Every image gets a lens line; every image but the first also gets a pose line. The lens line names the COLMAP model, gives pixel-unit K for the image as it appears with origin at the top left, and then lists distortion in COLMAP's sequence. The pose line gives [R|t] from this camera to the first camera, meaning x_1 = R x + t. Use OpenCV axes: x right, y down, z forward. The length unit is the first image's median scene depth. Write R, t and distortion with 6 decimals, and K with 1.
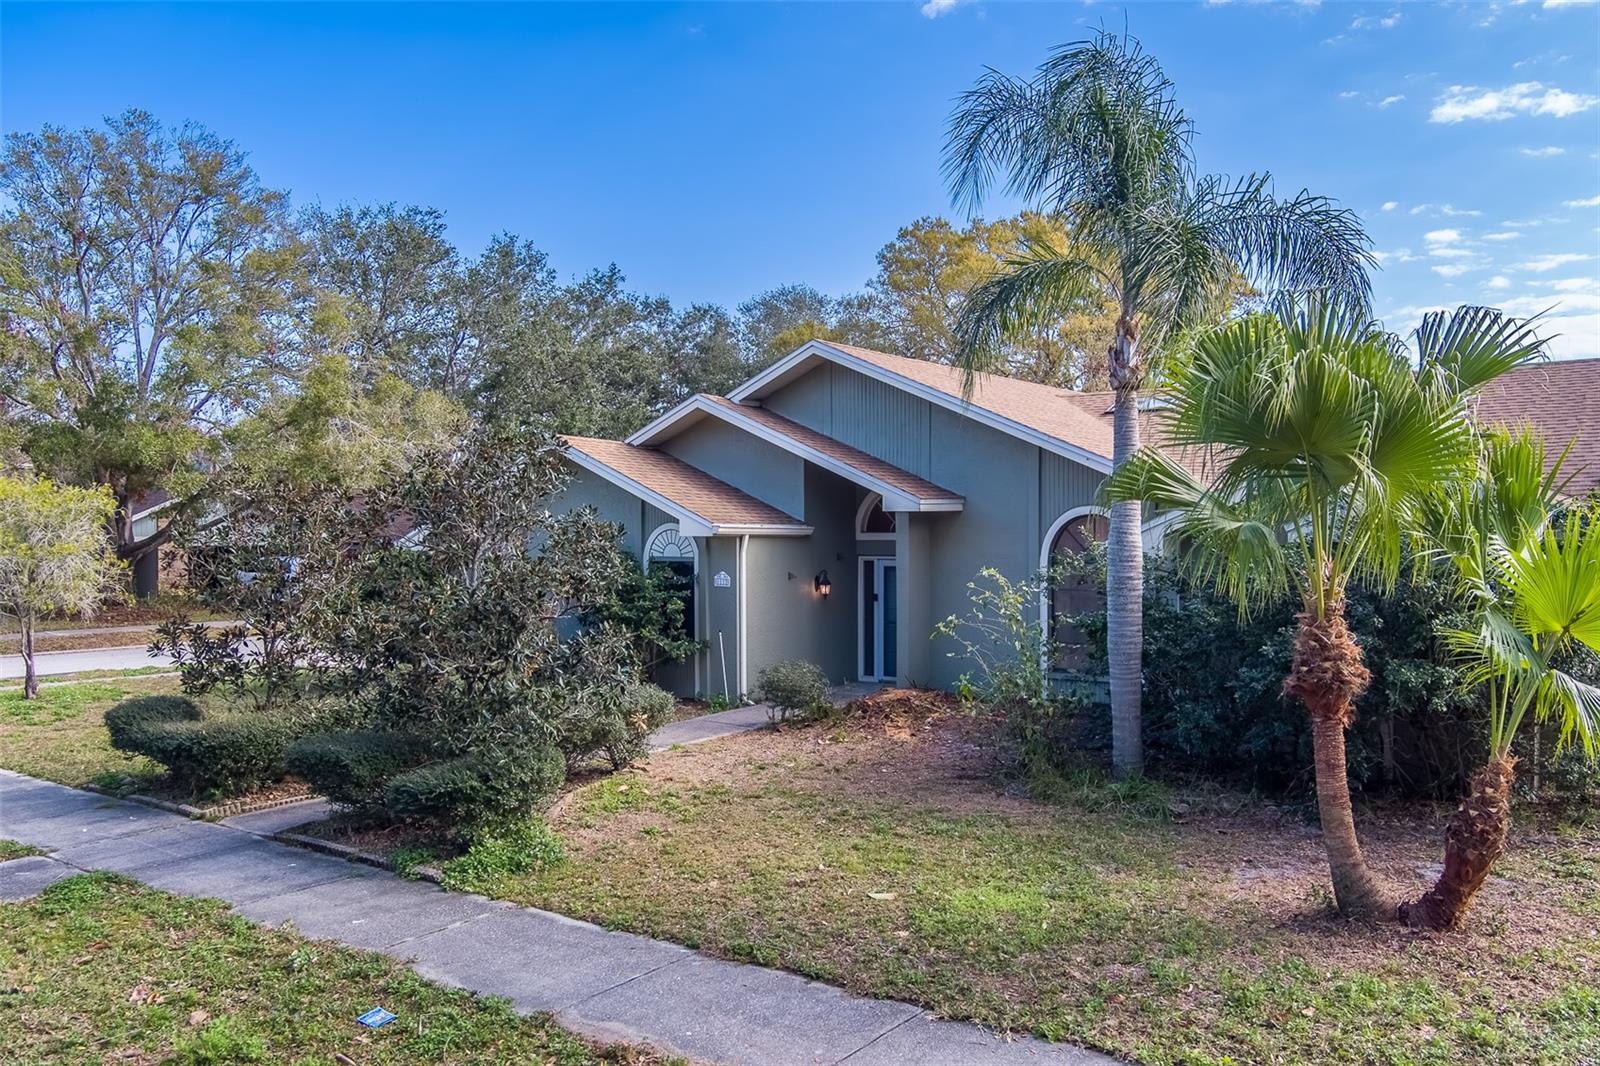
lens RADIAL K [[1314.7, 0, 840.9], [0, 1314.7, 537.3], [0, 0, 1]] dist [-0.054629, 0.000481]
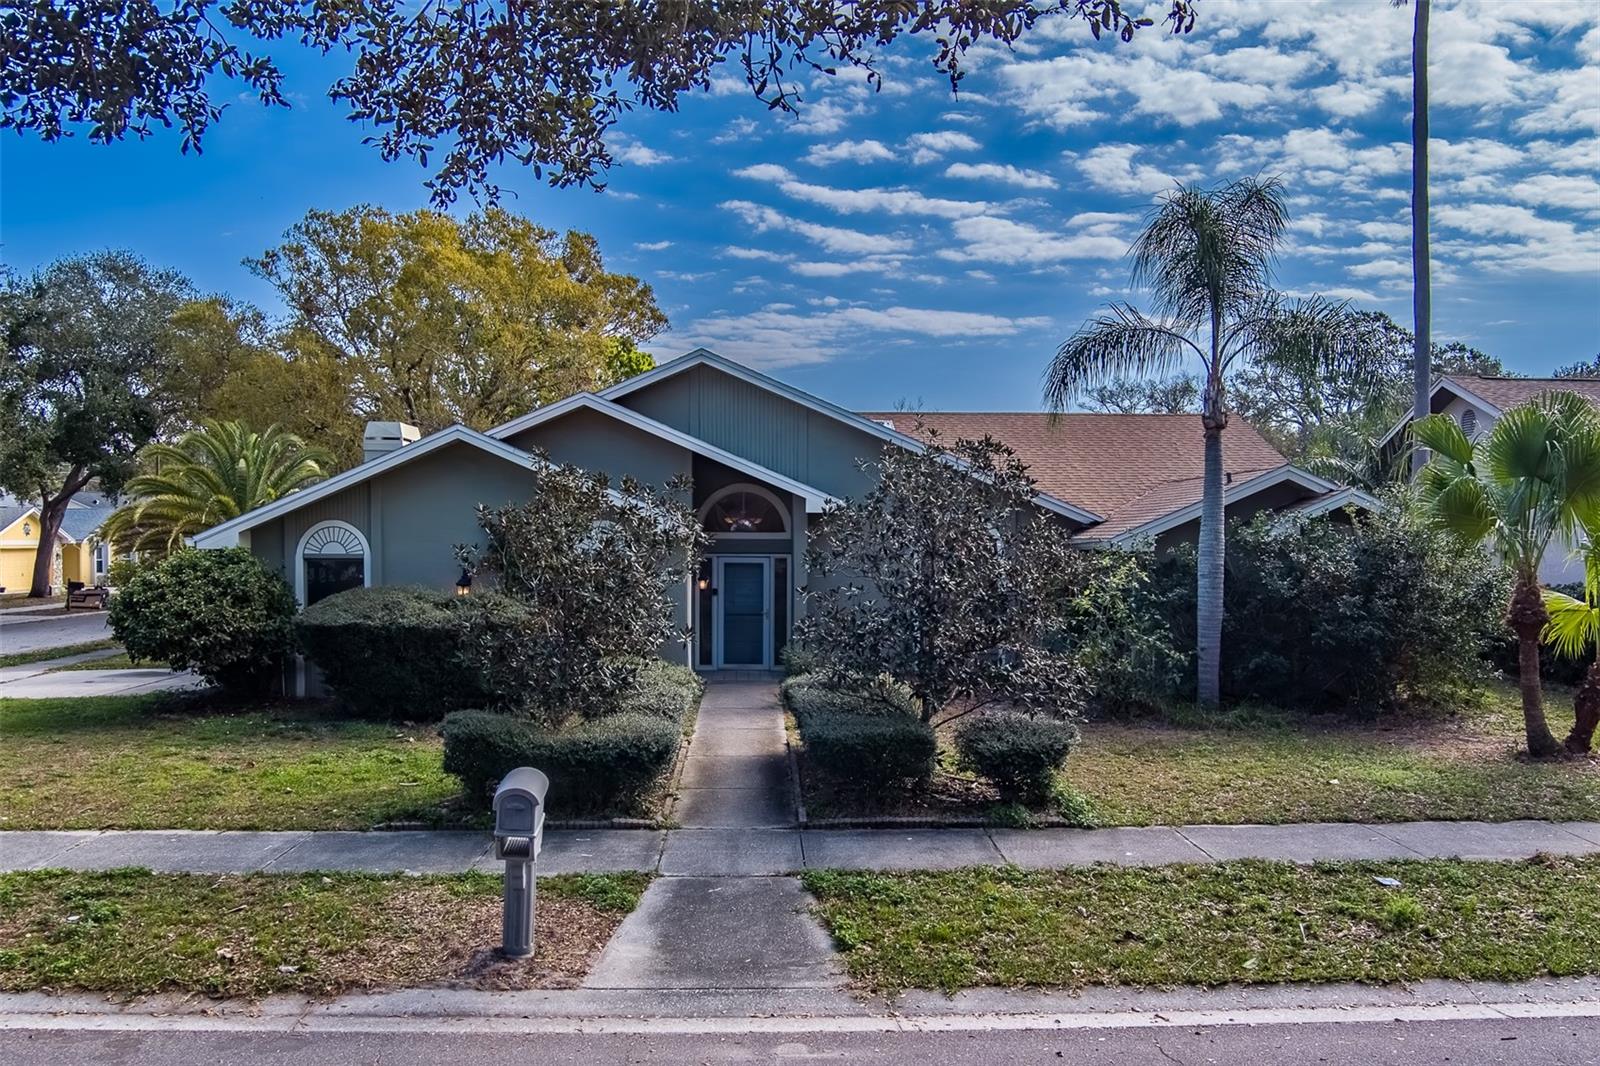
lens RADIAL K [[1314.7, 0, 840.9], [0, 1314.7, 537.3], [0, 0, 1]] dist [-0.054629, 0.000481]
pose [[0.775630, 0.005351, 0.631165, -0.952256], [-0.003287, 0.999985, -0.004438, 0.010326], [-0.631179, 0.001368, 0.775636, 0.173549]]
